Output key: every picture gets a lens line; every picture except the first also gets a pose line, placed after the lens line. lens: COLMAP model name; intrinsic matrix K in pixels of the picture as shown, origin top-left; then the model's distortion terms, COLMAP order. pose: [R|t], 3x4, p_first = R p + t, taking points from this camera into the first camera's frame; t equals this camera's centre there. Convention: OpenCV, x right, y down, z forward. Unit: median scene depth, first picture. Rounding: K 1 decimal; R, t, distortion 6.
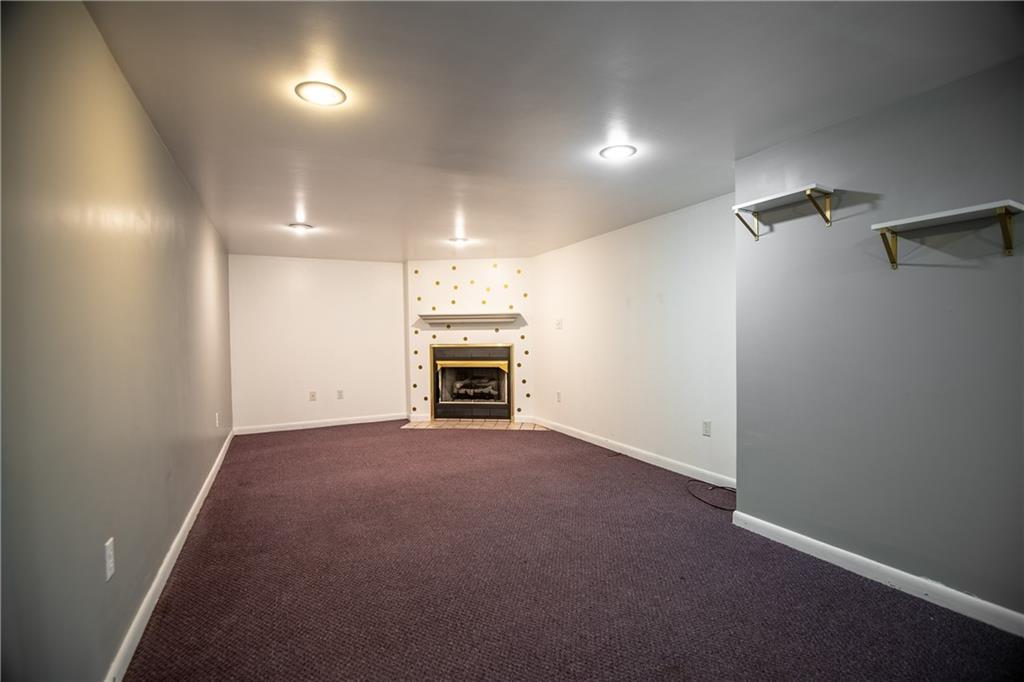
lens RADIAL K [[481.0, 0, 515.5], [0, 481.0, 344.5], [0, 0, 1]] dist [0.000422, -0.035200]
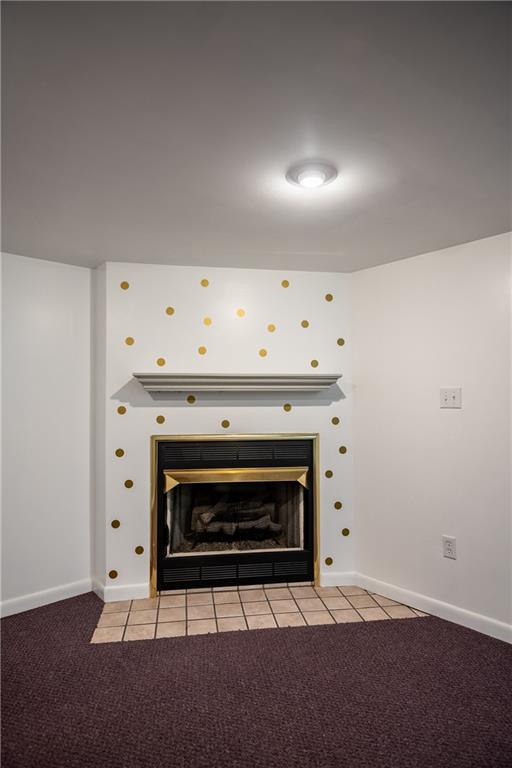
lens RADIAL K [[439.7, 0, 256.0], [0, 439.7, 384.0], [0, 0, 1]] dist [0.003733, 0.000244]
pose [[0.964836, 0.017257, 0.262286, -0.193348], [-0.004080, 0.998706, -0.050701, -0.030094], [-0.262822, 0.047848, 0.963657, 0.545370]]
